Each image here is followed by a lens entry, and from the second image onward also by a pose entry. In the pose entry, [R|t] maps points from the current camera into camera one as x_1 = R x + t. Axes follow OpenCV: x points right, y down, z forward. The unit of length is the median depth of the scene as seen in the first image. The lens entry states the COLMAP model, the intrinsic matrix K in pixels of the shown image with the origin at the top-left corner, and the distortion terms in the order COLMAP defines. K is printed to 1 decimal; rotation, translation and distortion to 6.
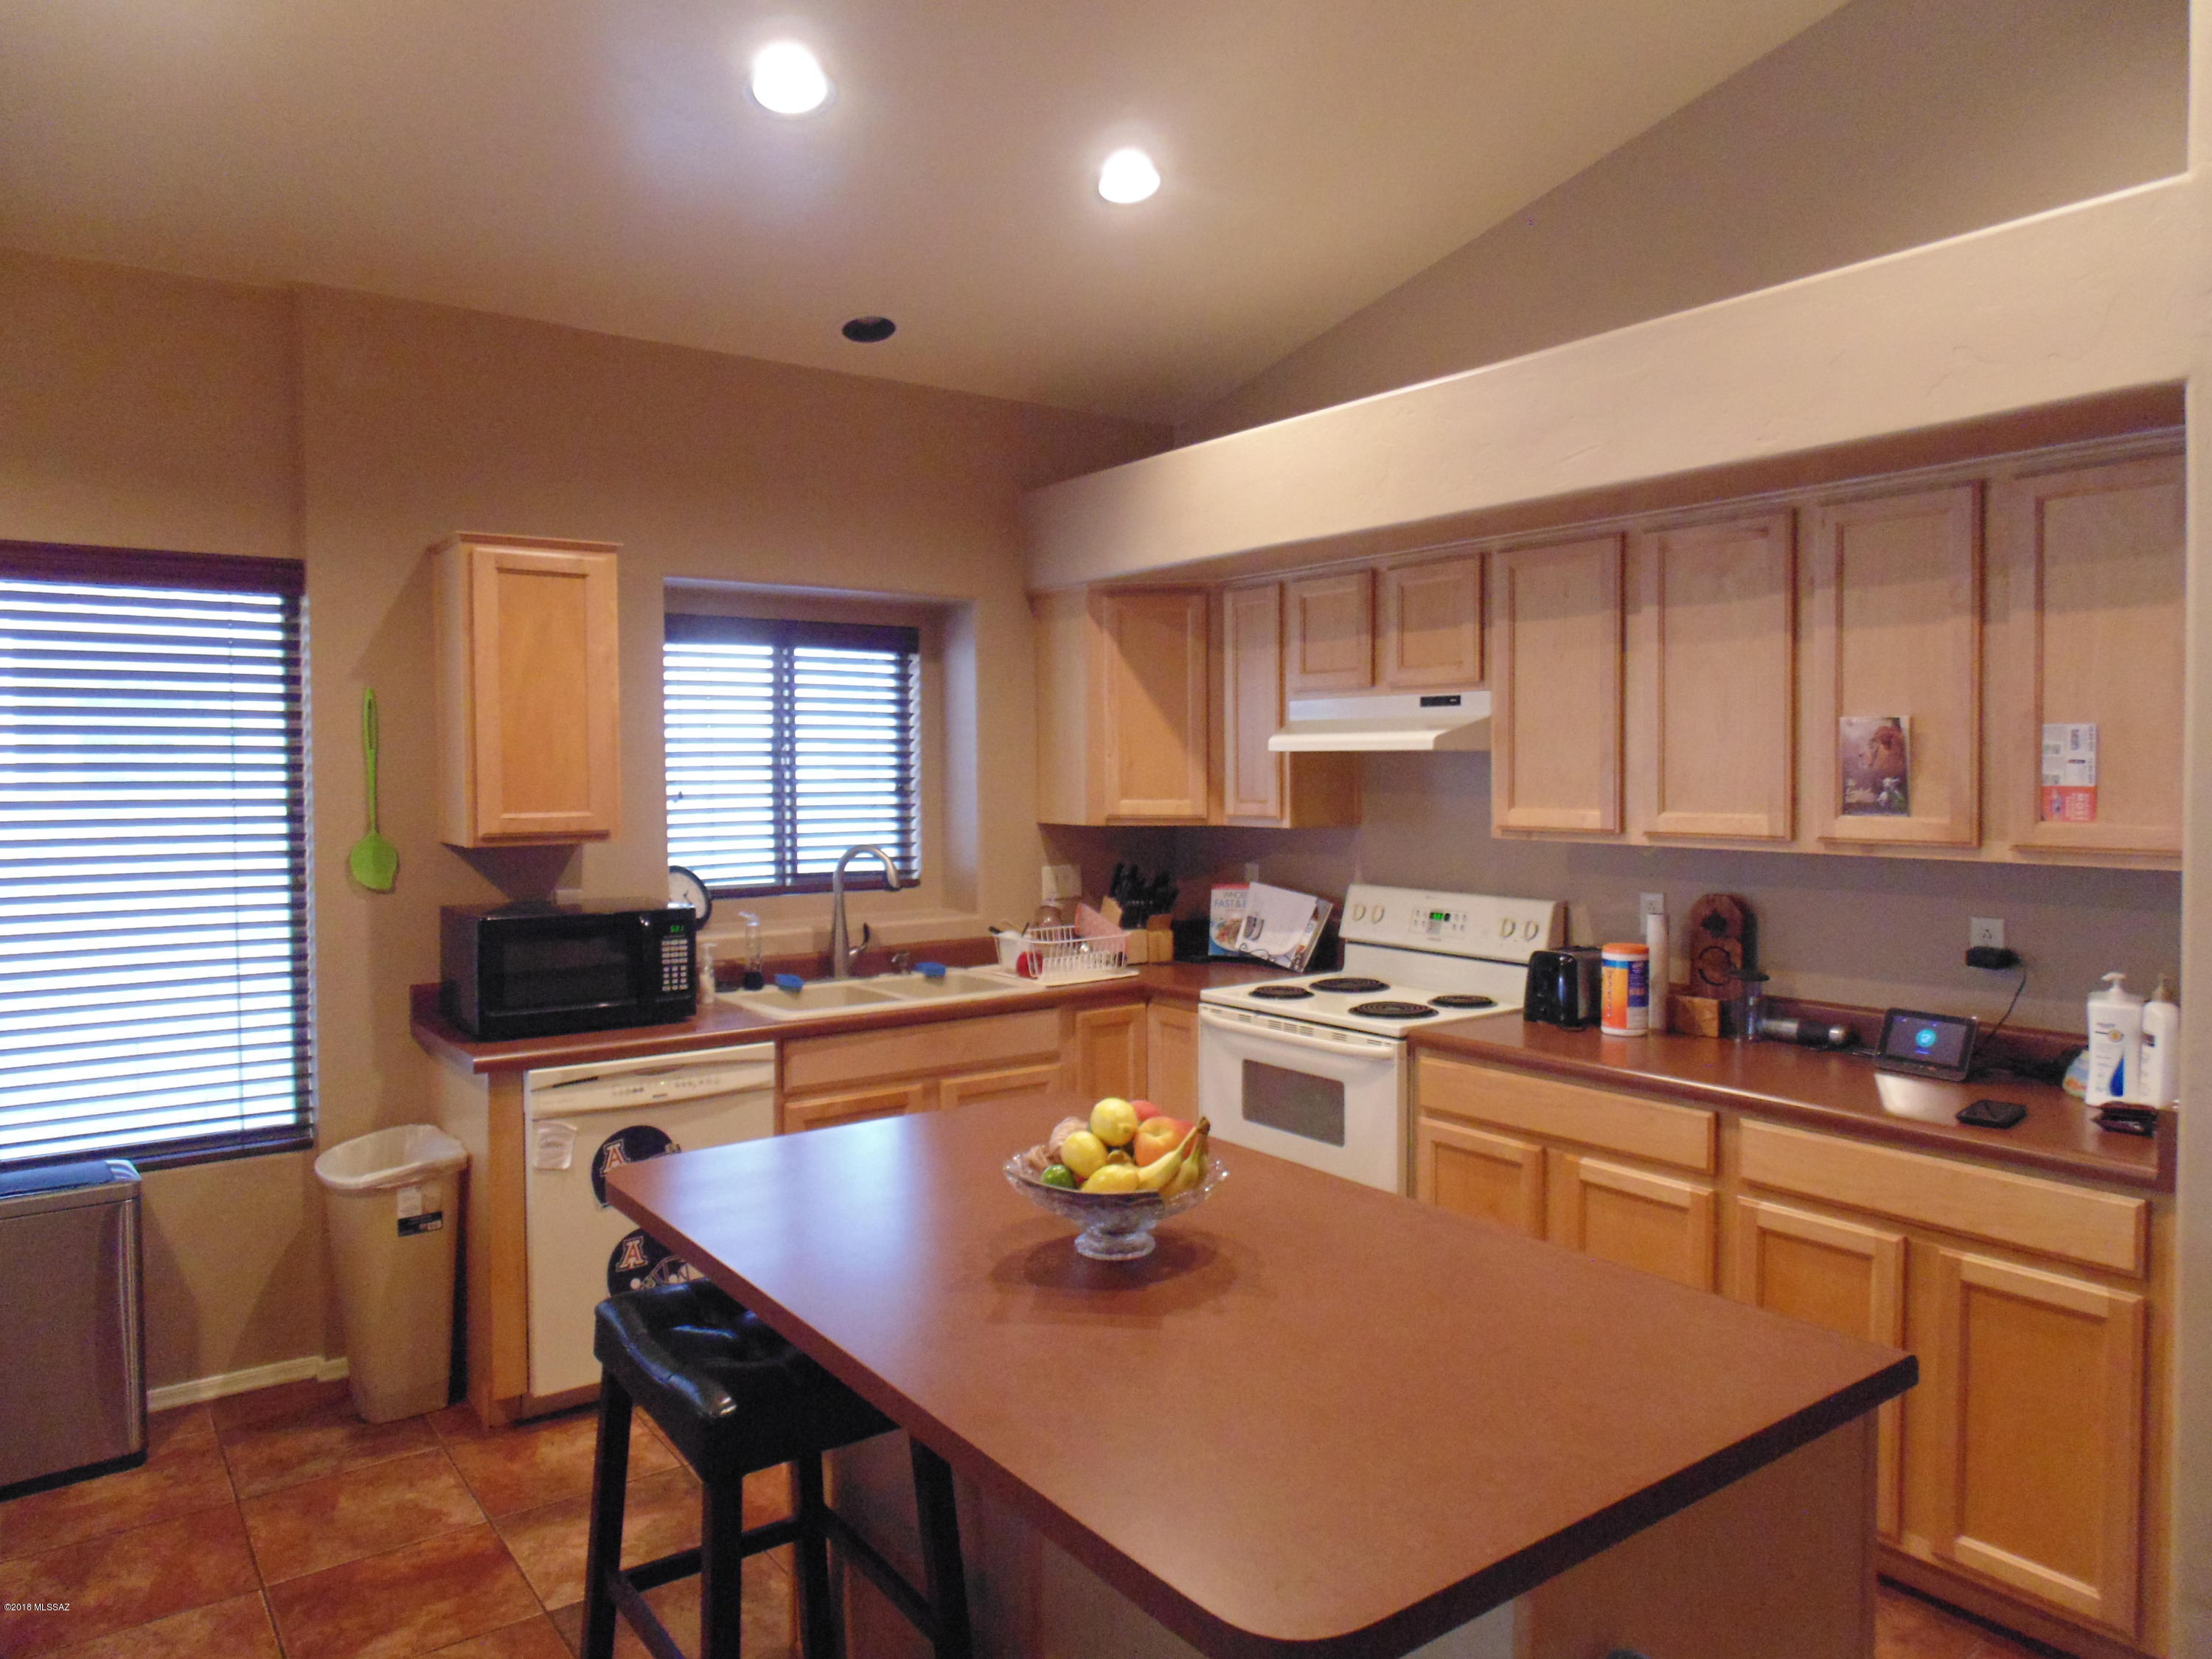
lens RADIAL K [[1493.1, 0, 1106.0], [0, 1493.1, 829.5], [0, 0, 1]] dist [0.000232, -0.001370]
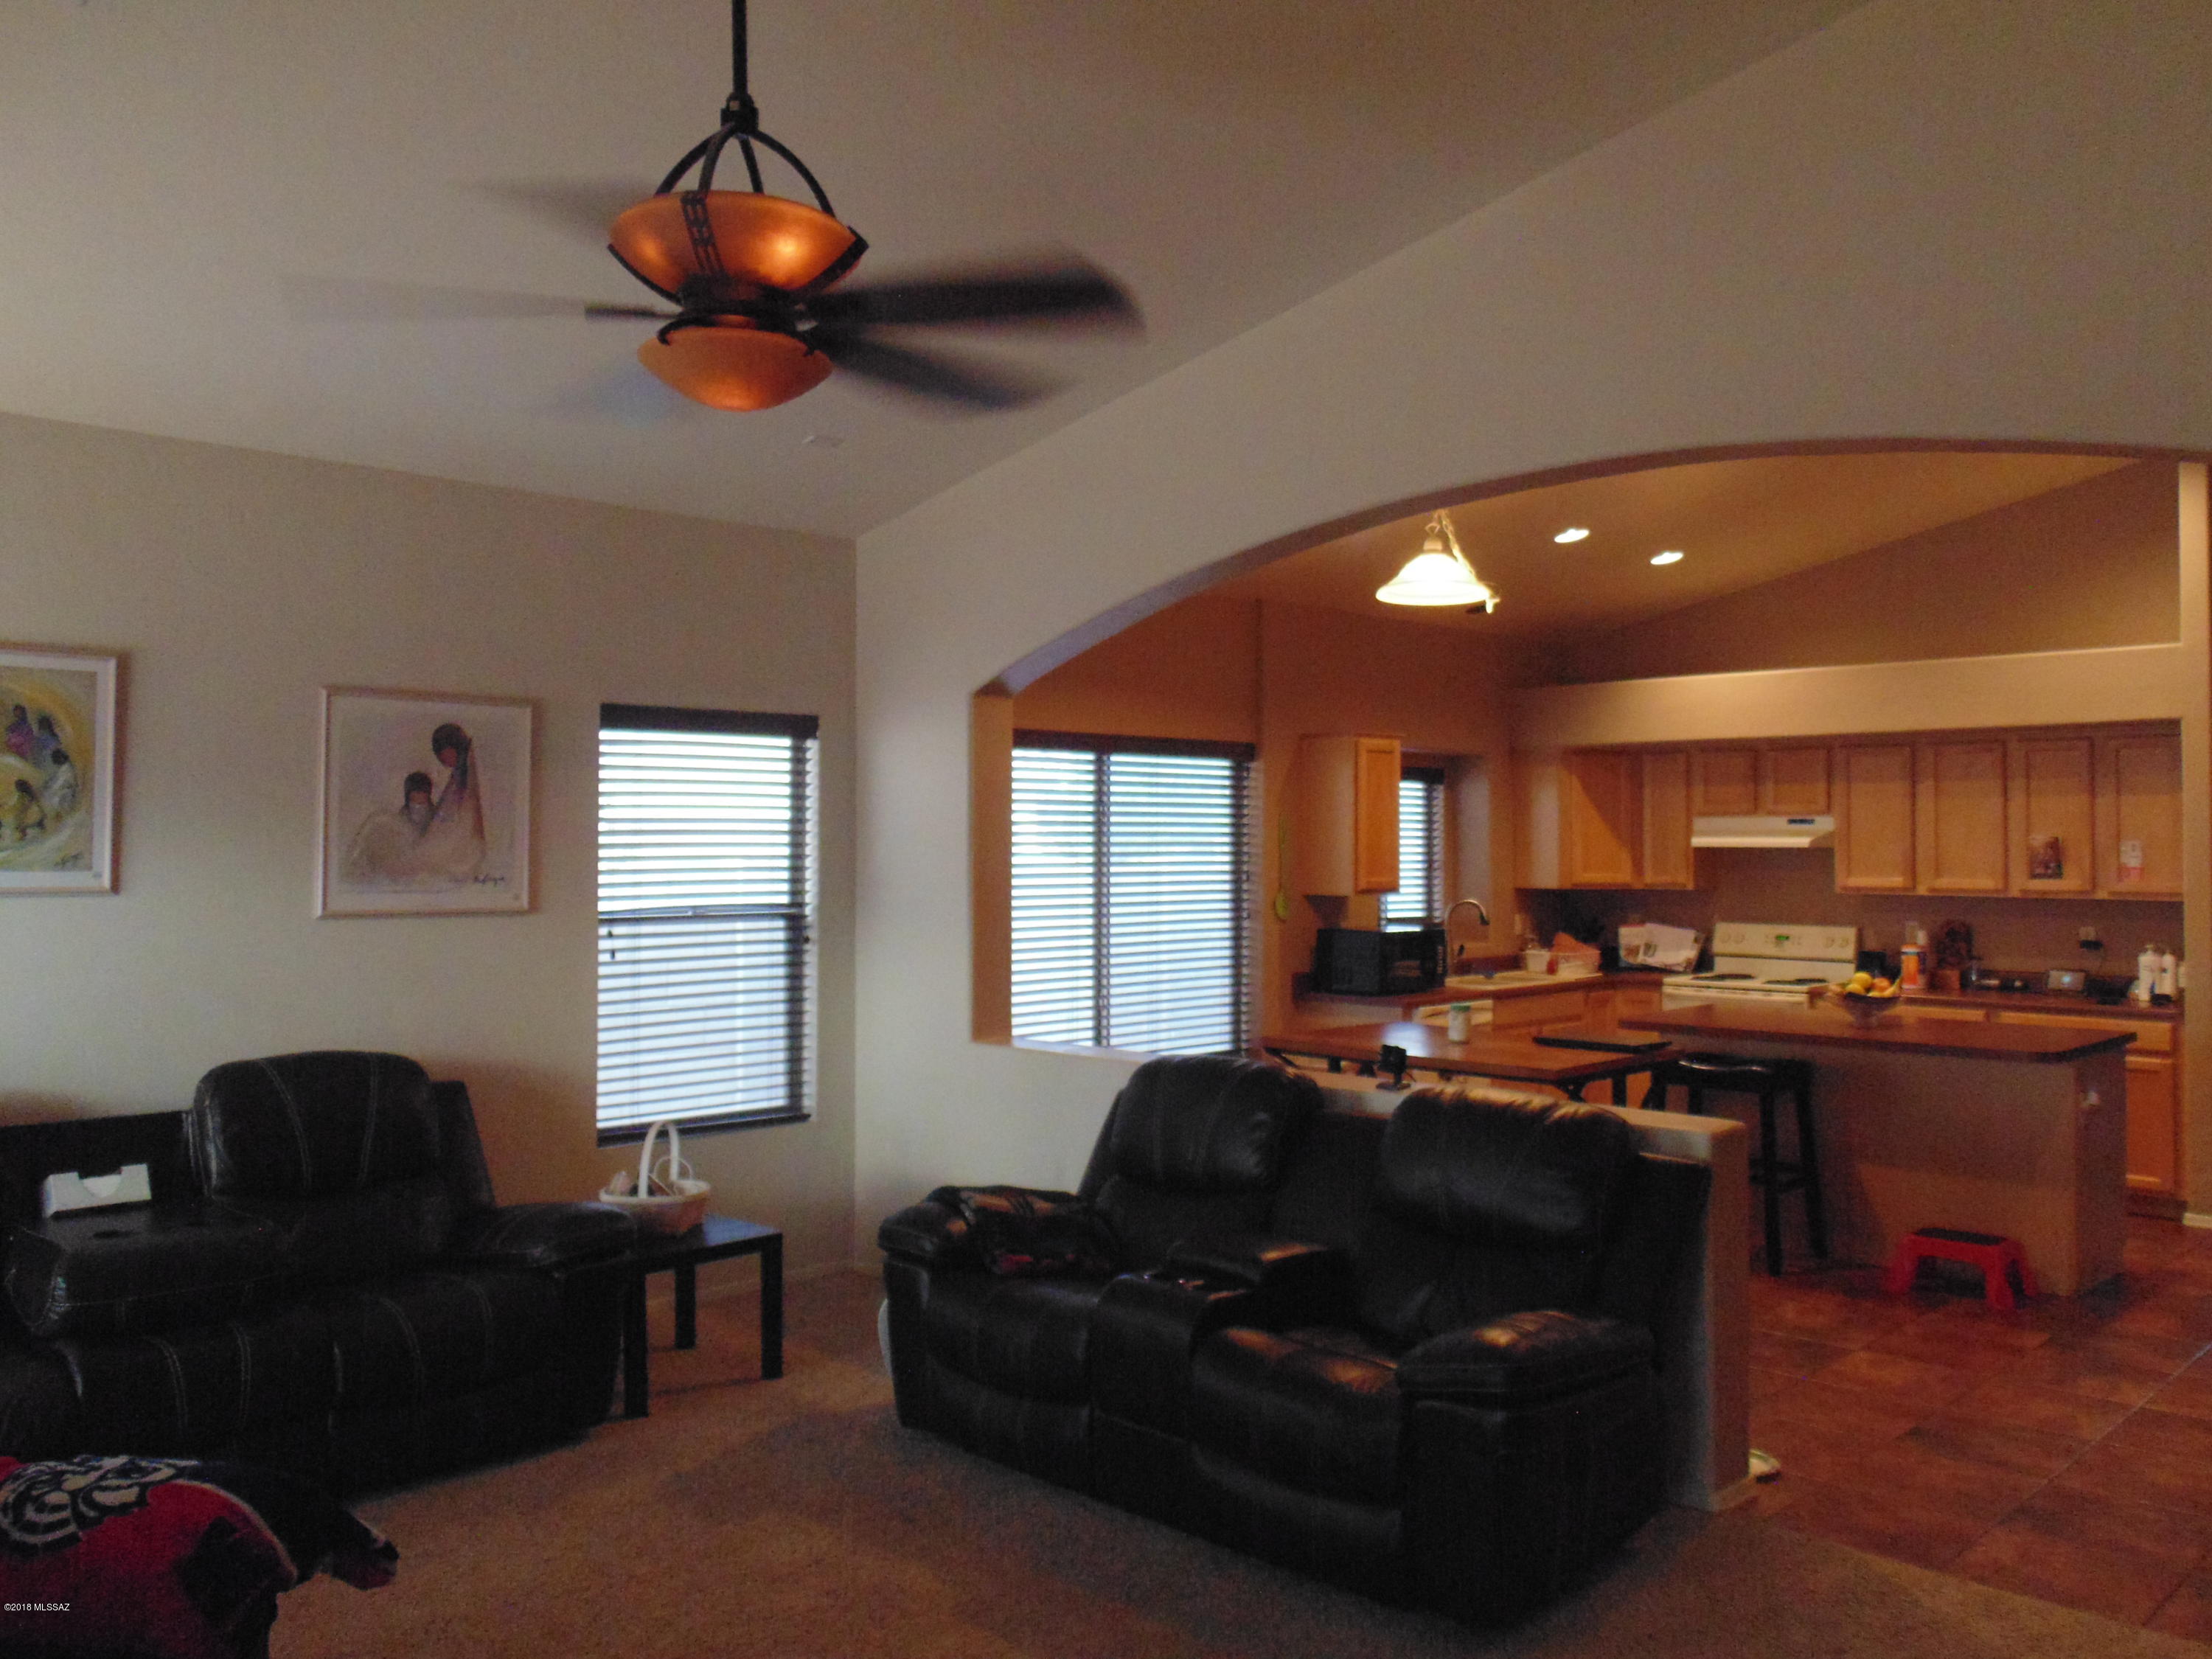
lens RADIAL K [[1794.3, 0, 1120.0], [0, 1794.3, 809.7], [0, 0, 1]] dist [-0.001257, -0.001053]
pose [[0.988110, 0.008993, 0.153487, -1.027691], [0.000362, 0.998149, -0.060810, 0.039957], [-0.153750, 0.060142, 0.986278, -1.172174]]
